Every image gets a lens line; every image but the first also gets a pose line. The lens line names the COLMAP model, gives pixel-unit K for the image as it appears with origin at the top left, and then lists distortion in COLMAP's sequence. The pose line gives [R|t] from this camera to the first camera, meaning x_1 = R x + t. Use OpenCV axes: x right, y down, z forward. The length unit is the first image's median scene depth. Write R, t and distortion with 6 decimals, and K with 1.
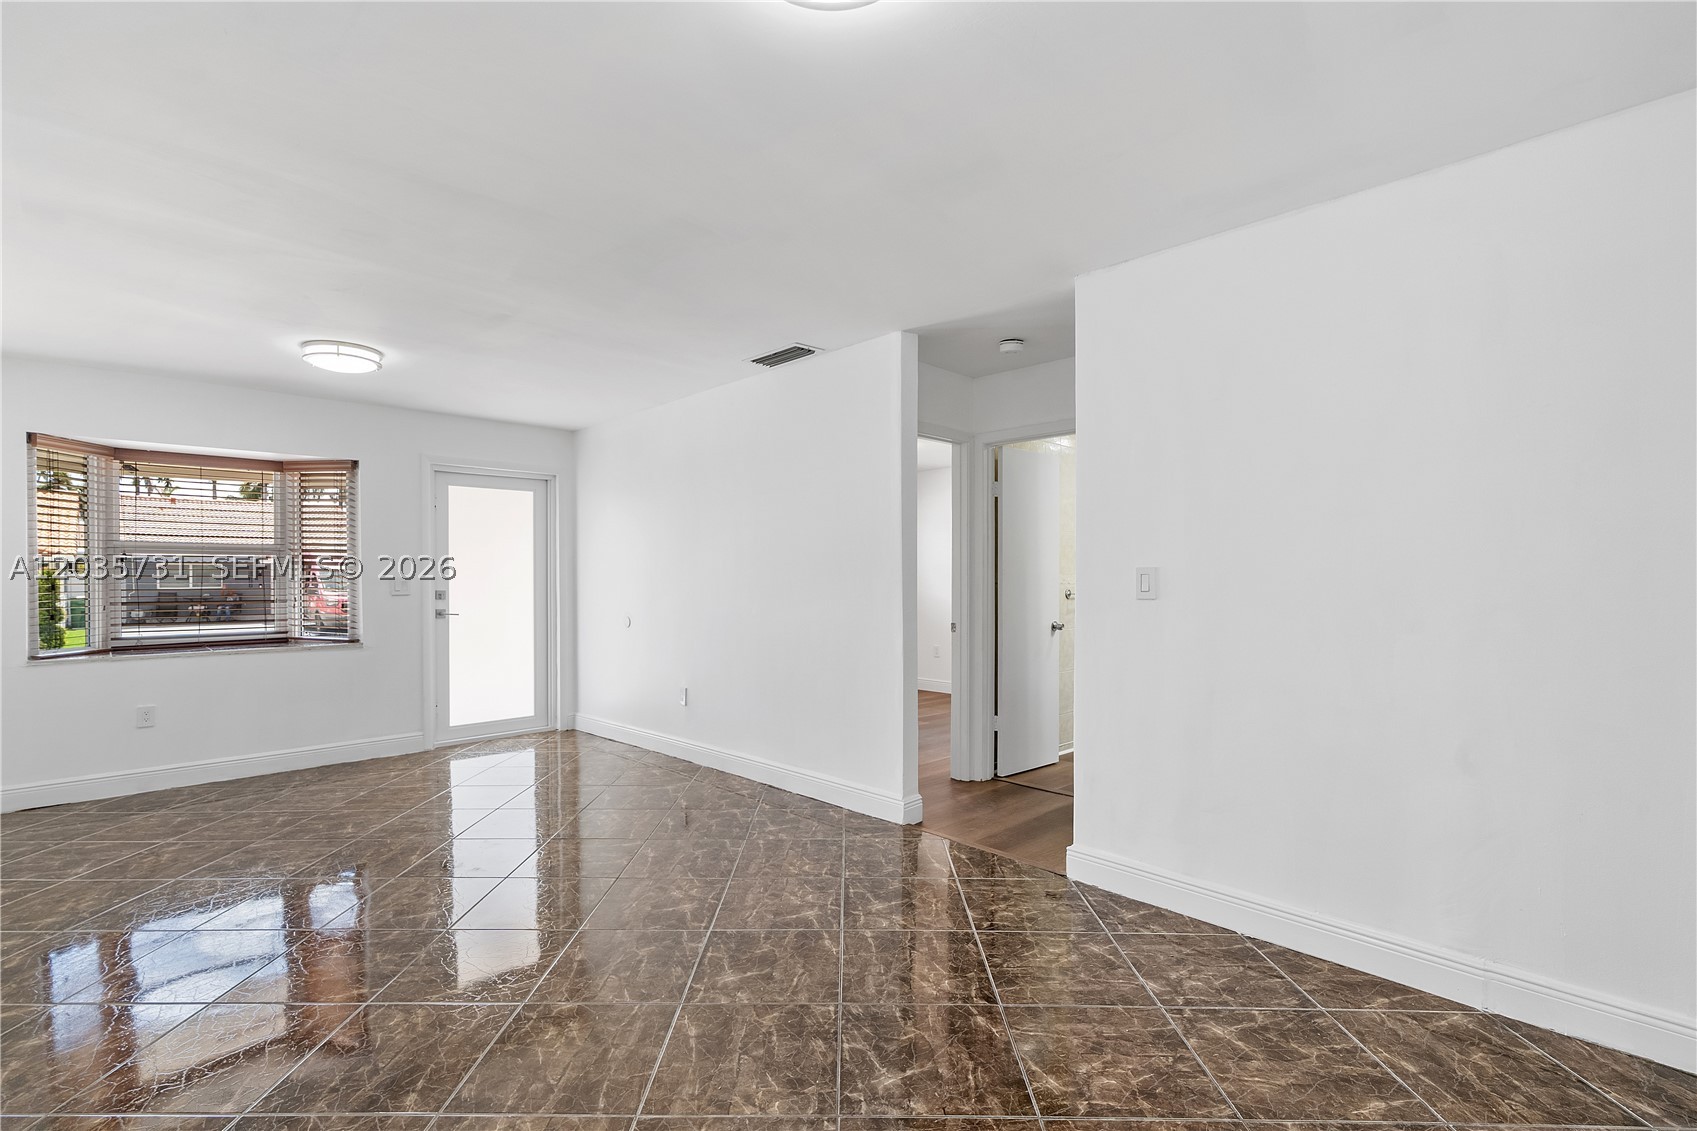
lens RADIAL K [[775.1, 0, 850.4], [0, 775.1, 575.5], [0, 0, 1]] dist [-0.003754, 0.000552]
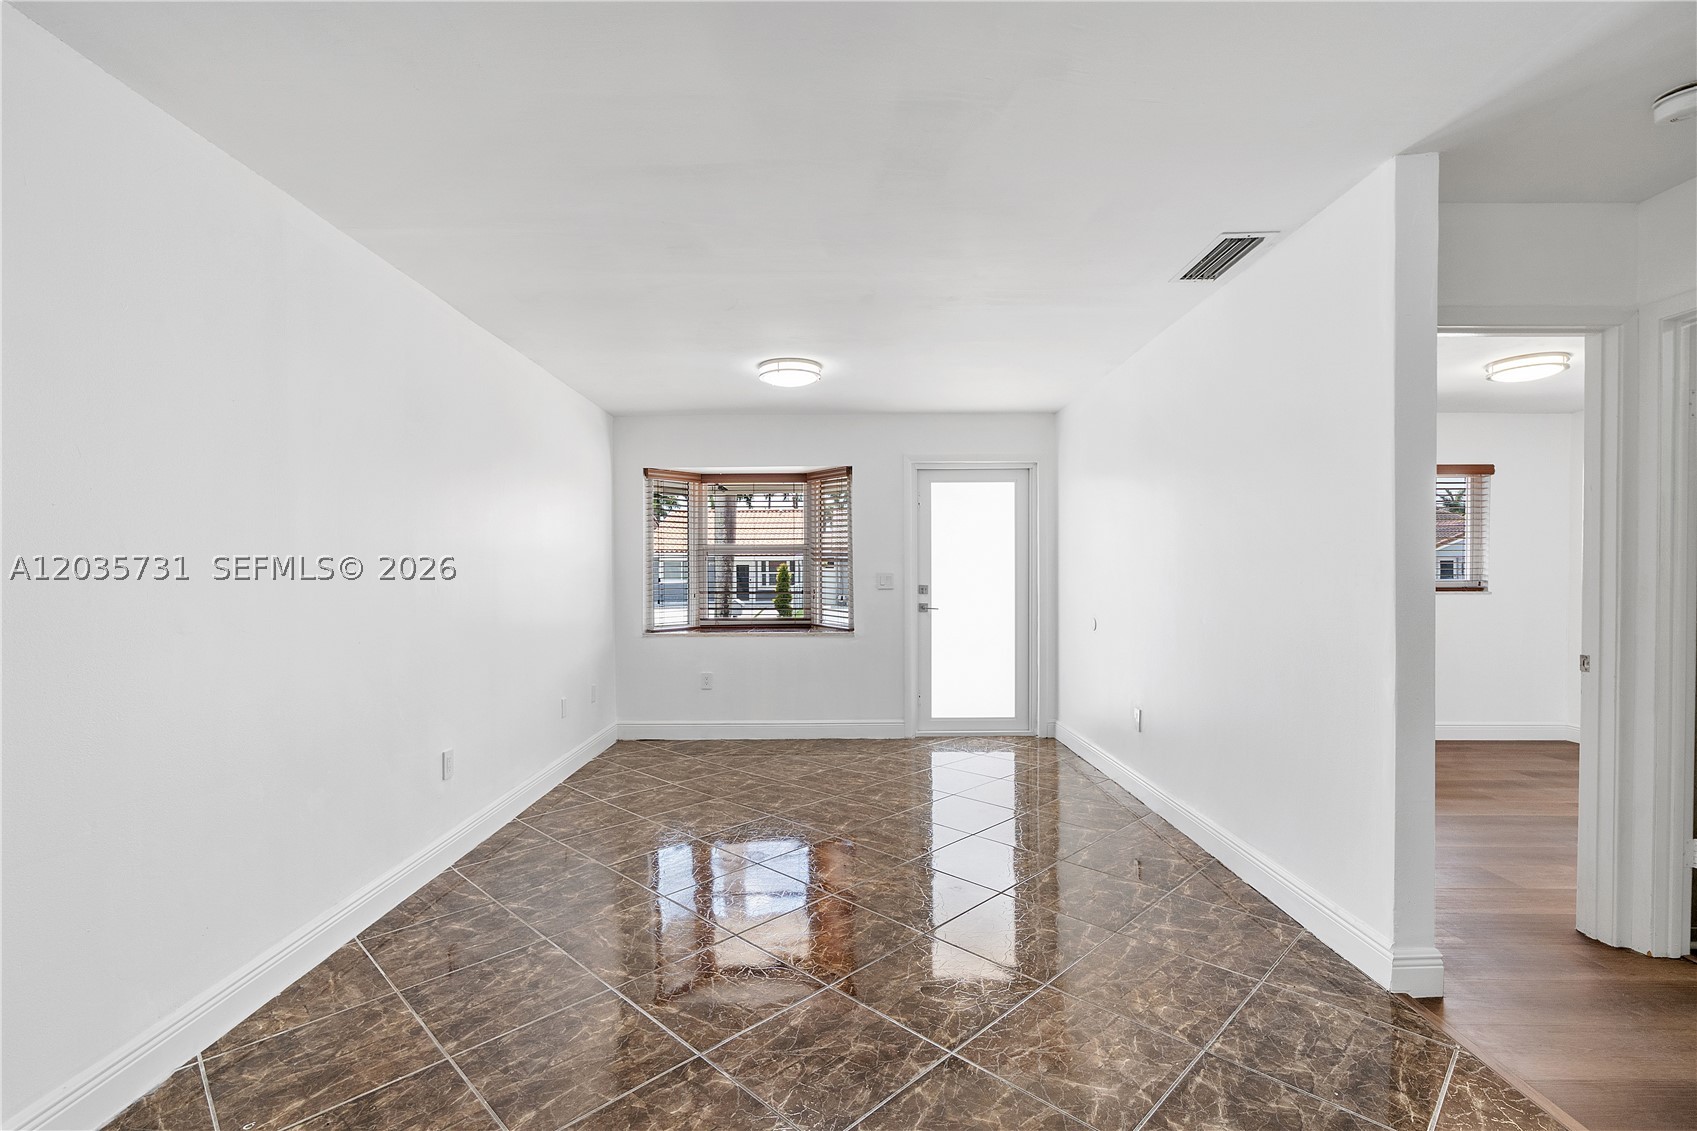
lens RADIAL K [[775.1, 0, 850.4], [0, 775.1, 575.5], [0, 0, 1]] dist [-0.003754, 0.000552]
pose [[0.707791, 0.003046, -0.706416, 0.143041], [0.002858, 0.999970, 0.007176, -0.001258], [0.706416, -0.007098, 0.707761, 0.218958]]
